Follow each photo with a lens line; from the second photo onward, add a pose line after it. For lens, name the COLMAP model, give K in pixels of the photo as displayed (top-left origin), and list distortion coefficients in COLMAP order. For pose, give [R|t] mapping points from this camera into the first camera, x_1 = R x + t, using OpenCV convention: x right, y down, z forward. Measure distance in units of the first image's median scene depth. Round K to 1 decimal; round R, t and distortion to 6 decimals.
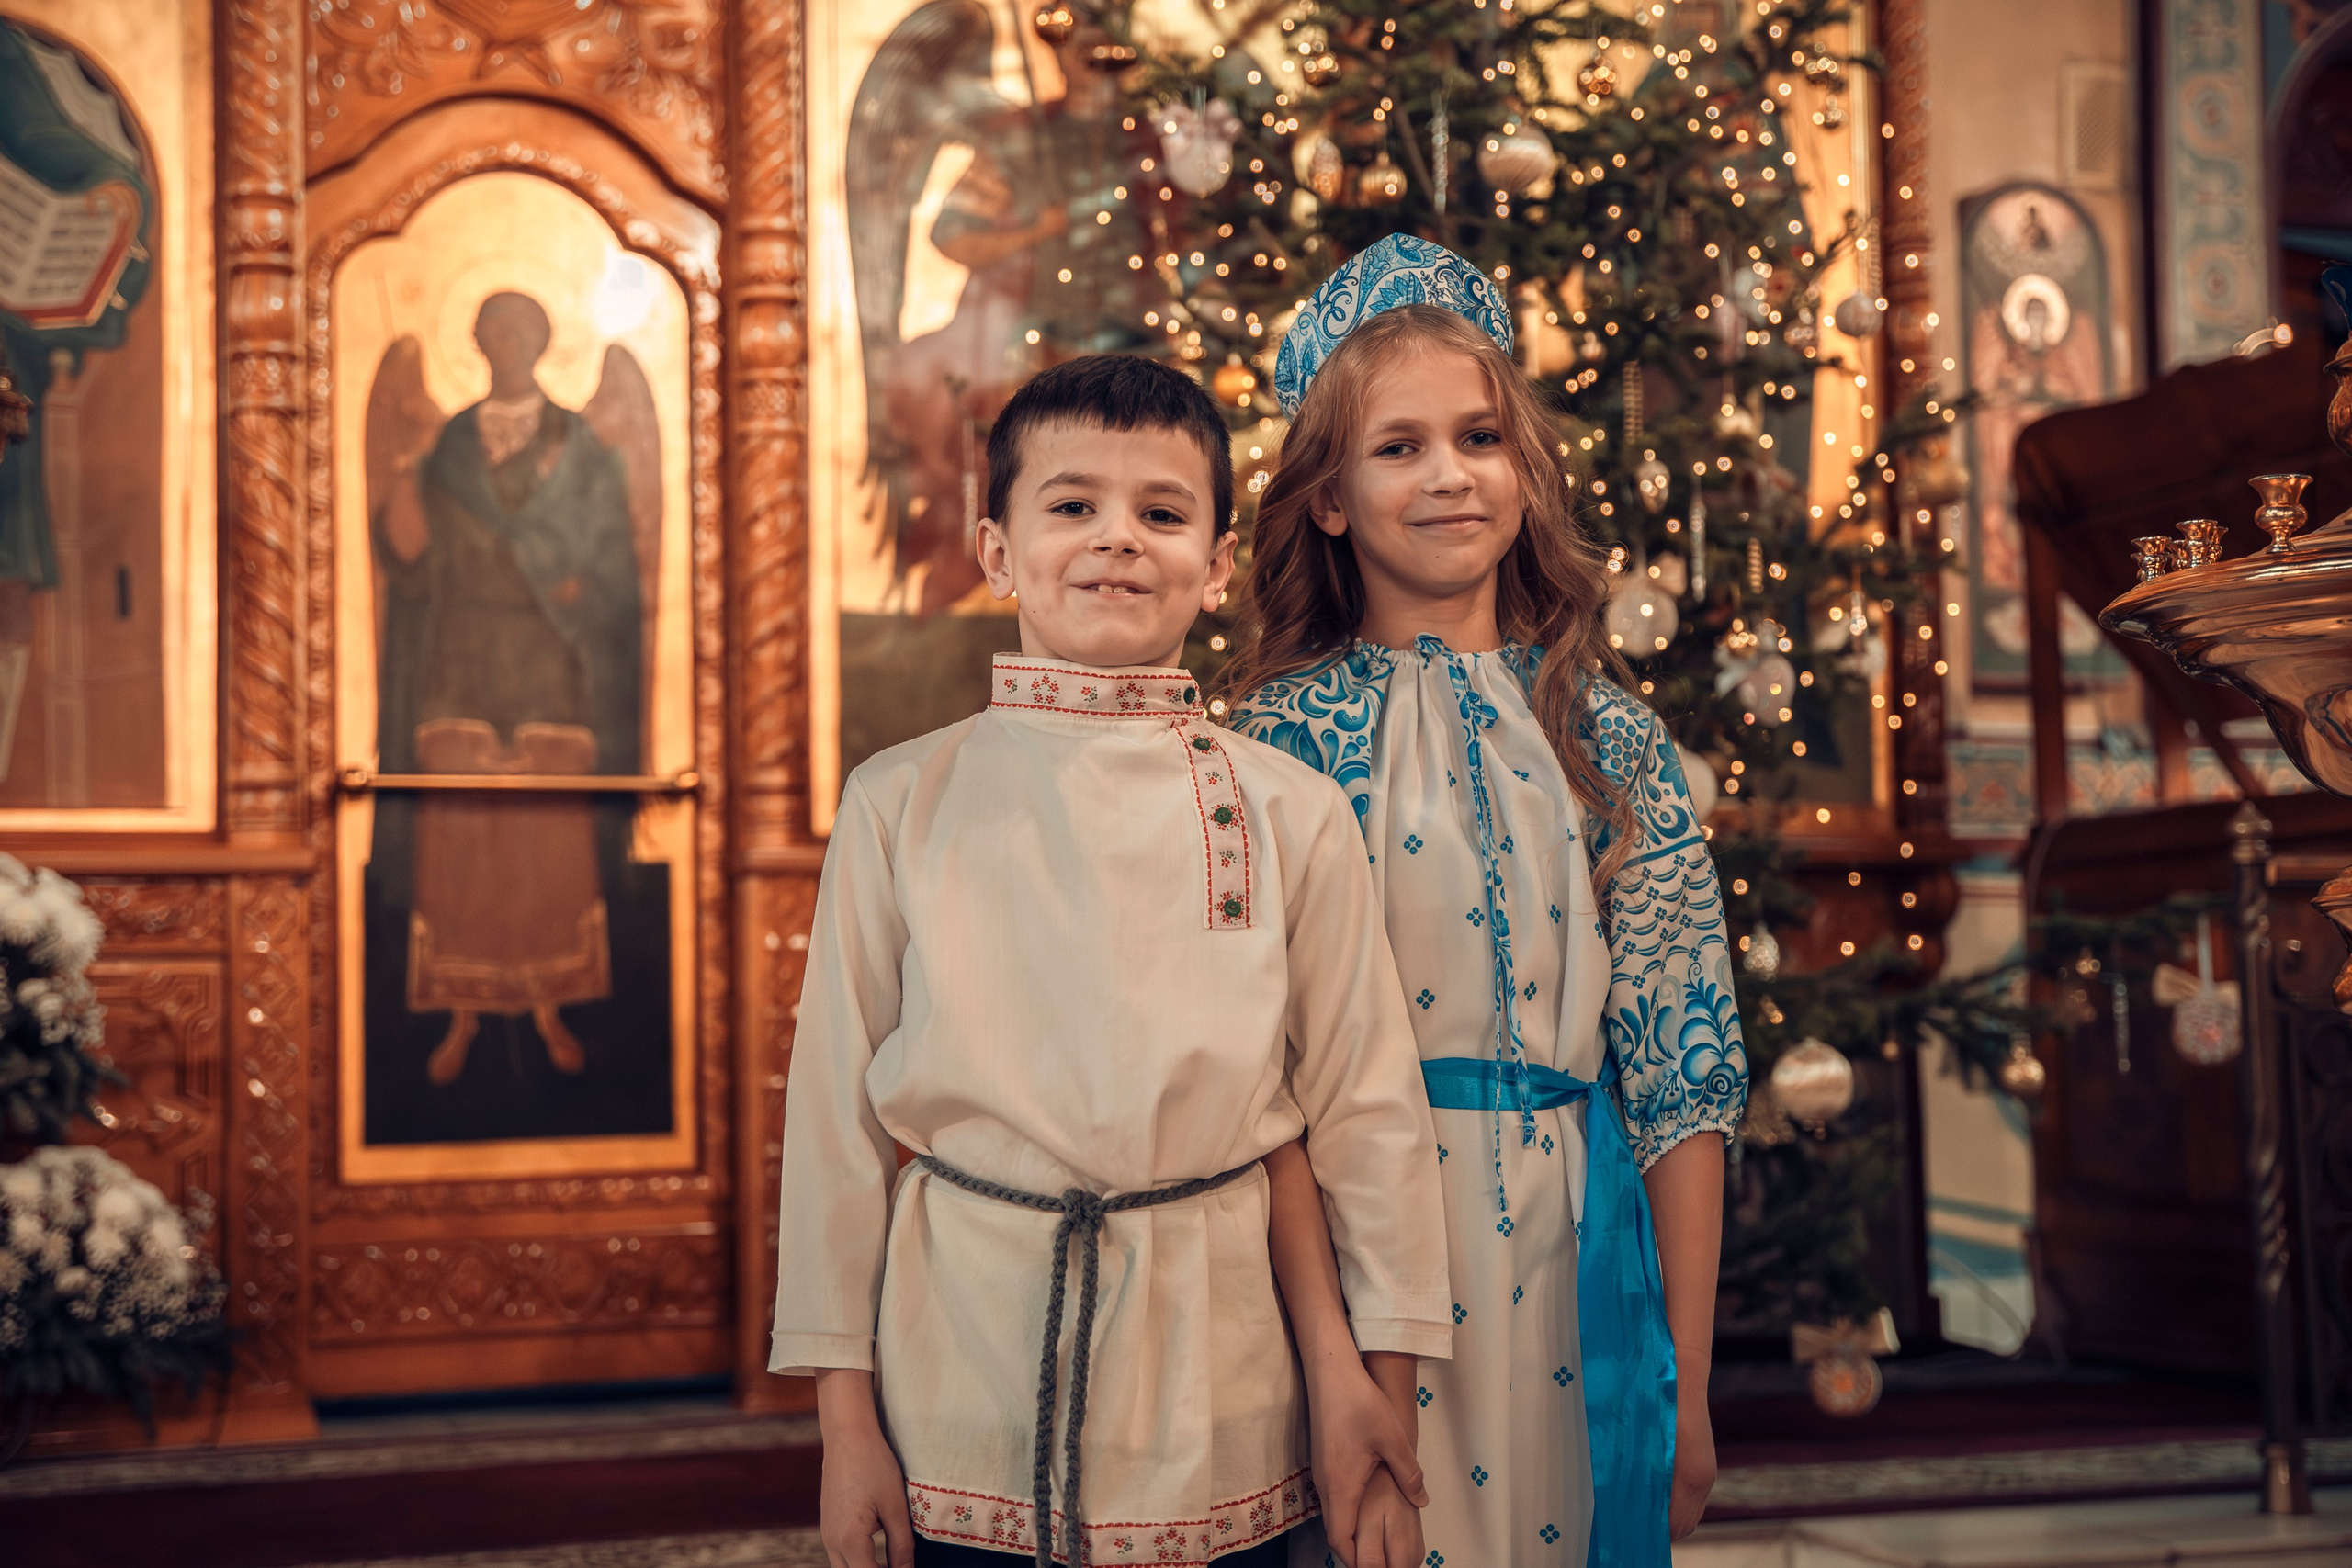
lens RADIAL K [[3235.8, 0, 1176.0], [0, 3235.8, 784.0], [0, 0, 1]] dist [0.024407, 0.033290]
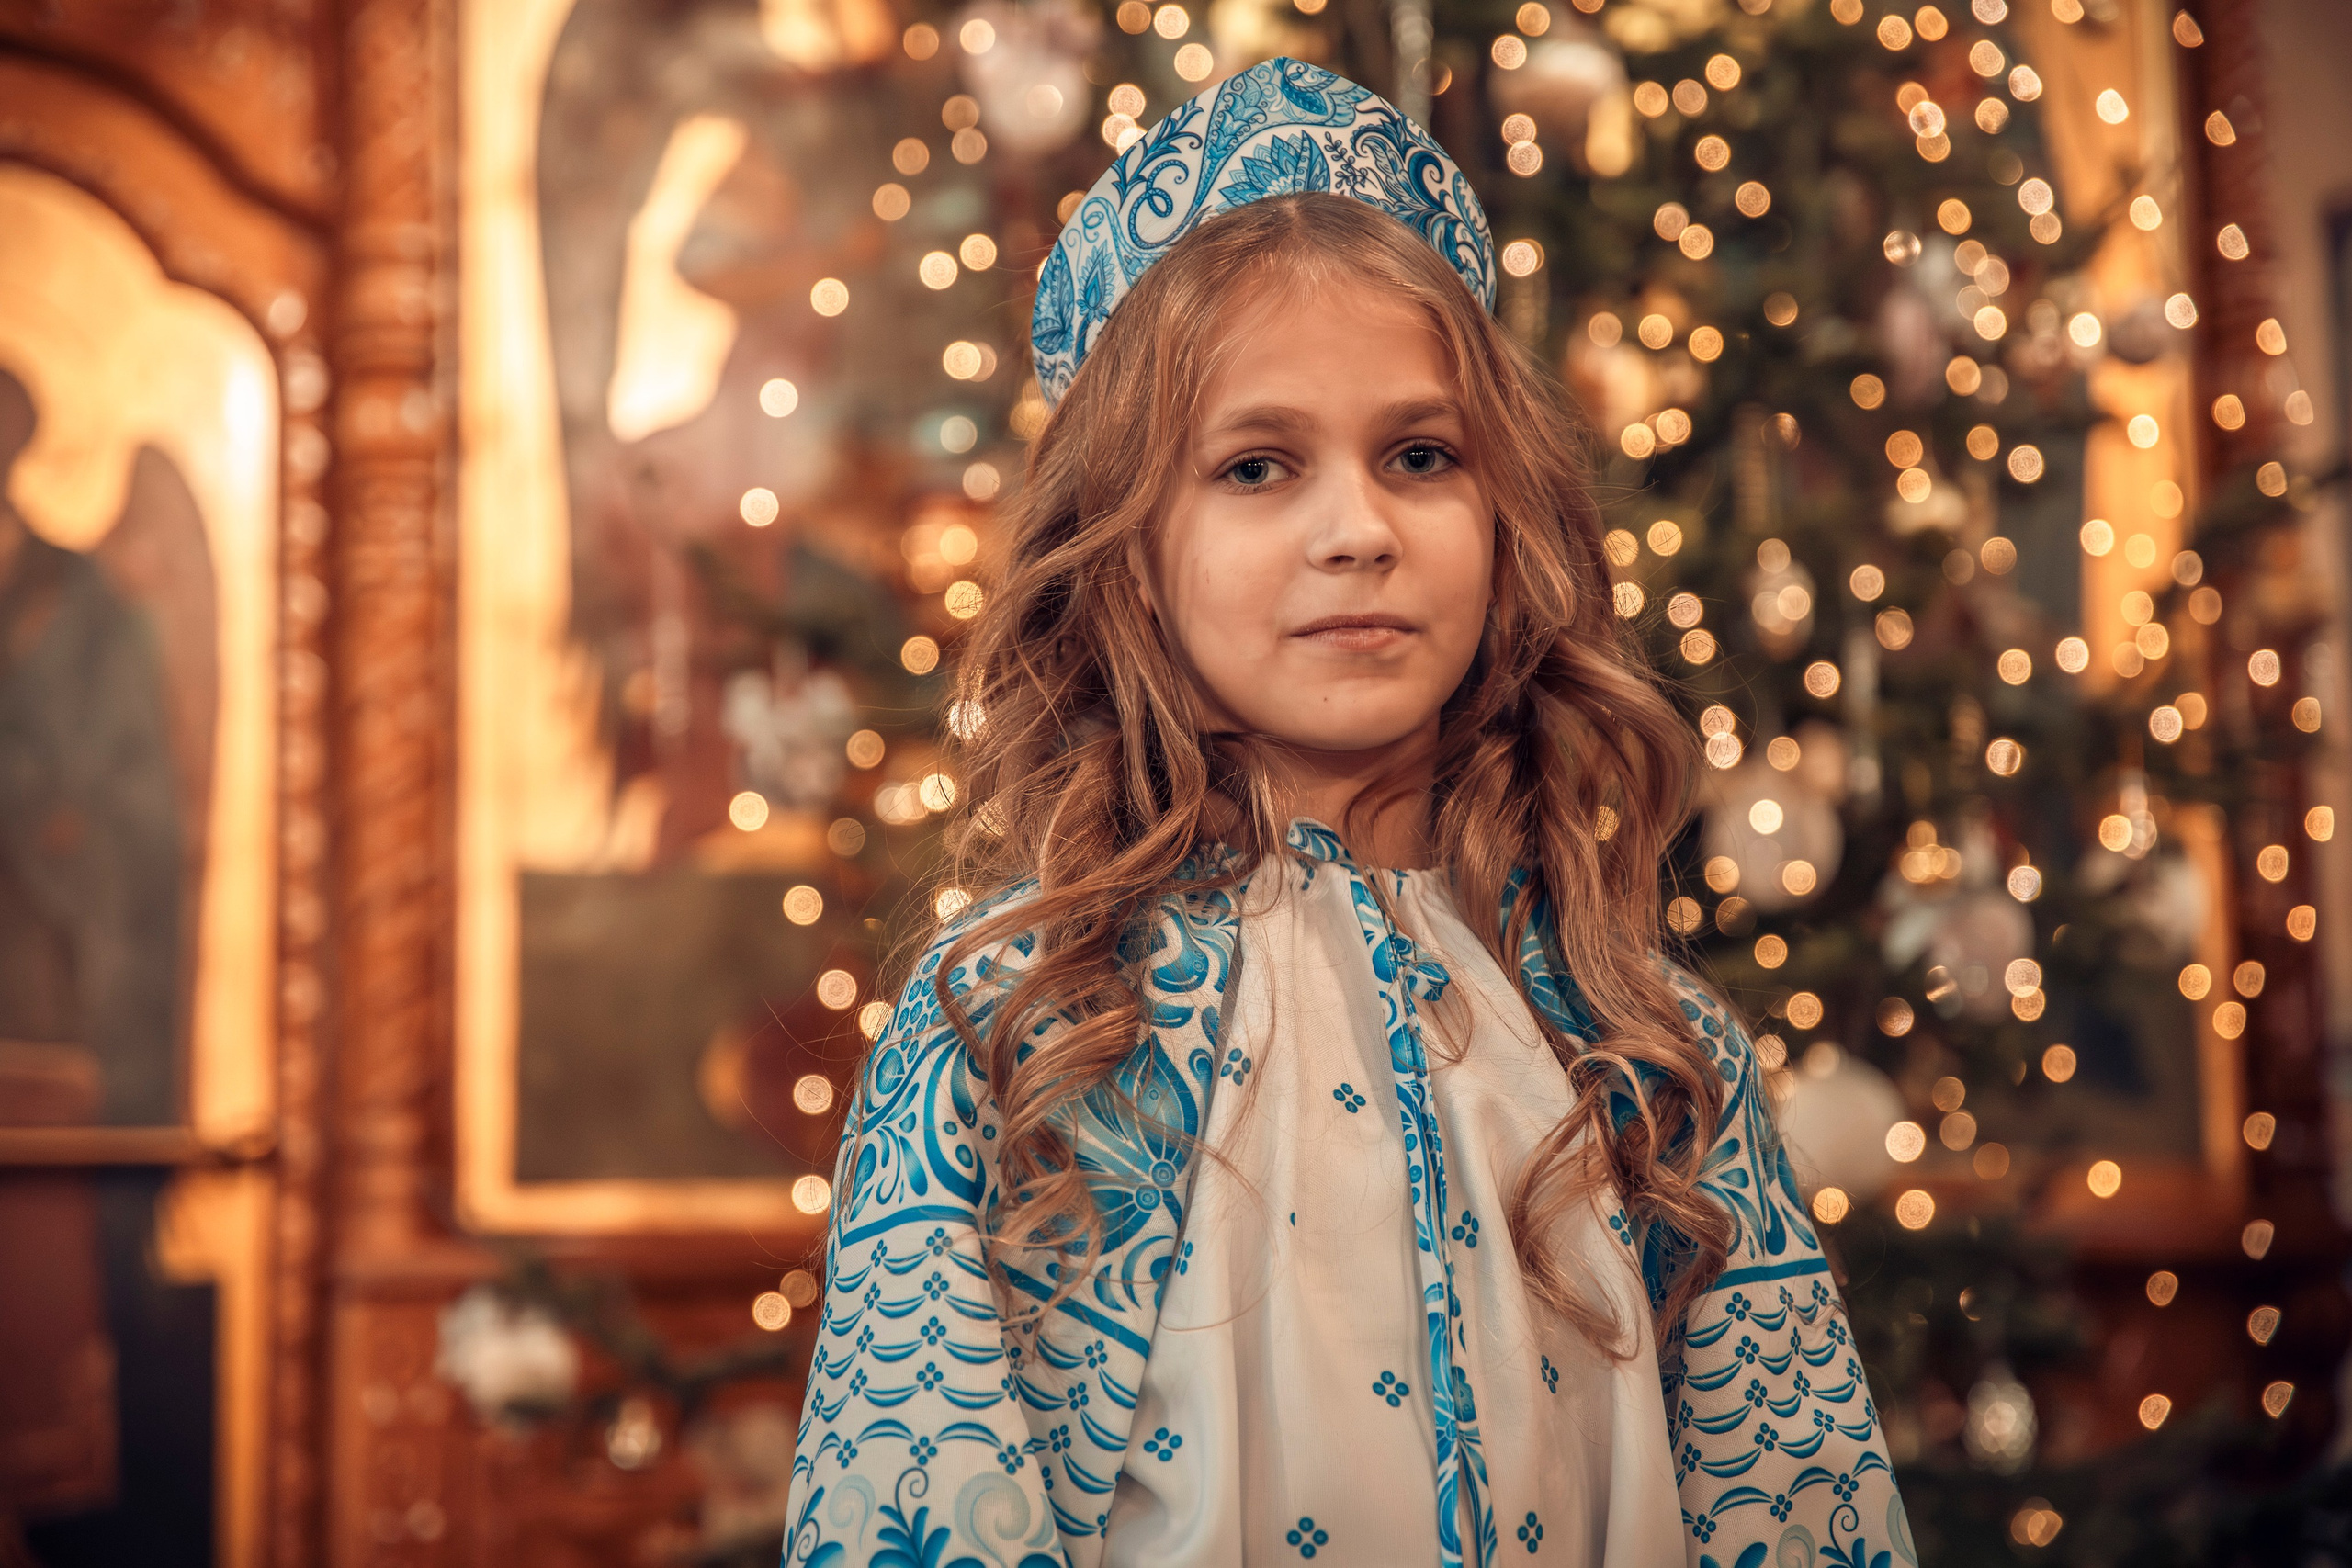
lens RADIAL K [[4680.5, 0, 1263.4], [0, 4680.5, 734.2], [0, 0, 1]] dist [0.259924, -0.069975]
pose [[0.999686, 0.000233, 0.025063, 0.018376], [0.001978, 0.996105, -0.088154, 0.002202], [-0.024986, 0.088176, 0.995791, 0.099020]]
